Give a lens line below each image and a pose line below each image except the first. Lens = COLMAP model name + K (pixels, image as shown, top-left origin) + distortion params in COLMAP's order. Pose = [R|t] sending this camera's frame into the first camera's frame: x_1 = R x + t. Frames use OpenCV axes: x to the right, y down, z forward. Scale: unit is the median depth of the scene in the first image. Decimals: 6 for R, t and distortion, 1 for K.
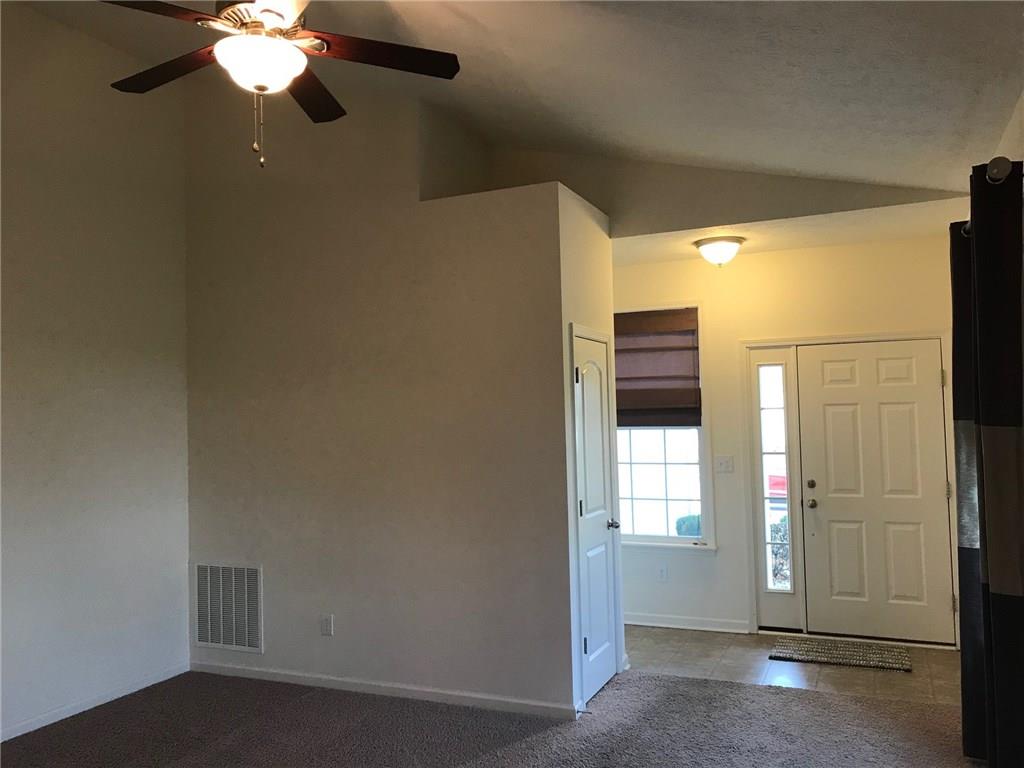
lens RADIAL K [[854.0, 0, 512.0], [0, 854.0, 384.0], [0, 0, 1]] dist [0.059052, -0.000081]
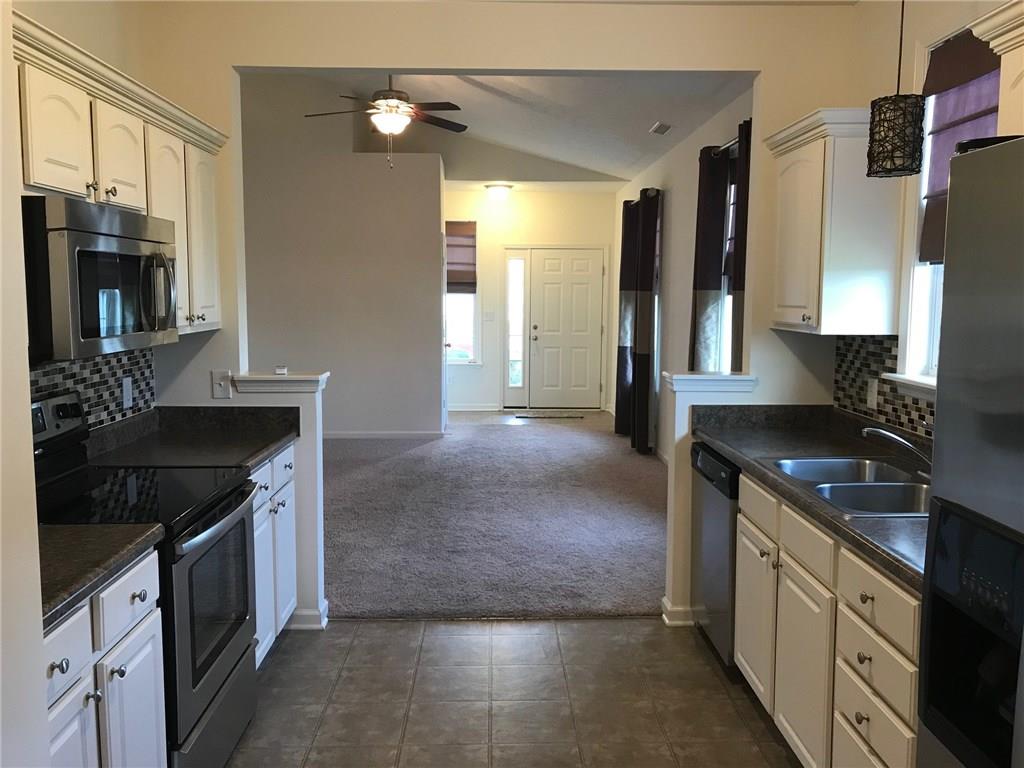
lens RADIAL K [[864.8, 0, 512.0], [0, 864.8, 384.0], [0, 0, 1]] dist [-0.007344, -0.006018]
pose [[0.903577, -0.011839, 0.428262, -0.469696], [-0.046519, 0.990997, 0.125545, 0.009439], [-0.425893, -0.133362, 0.894891, -0.608836]]
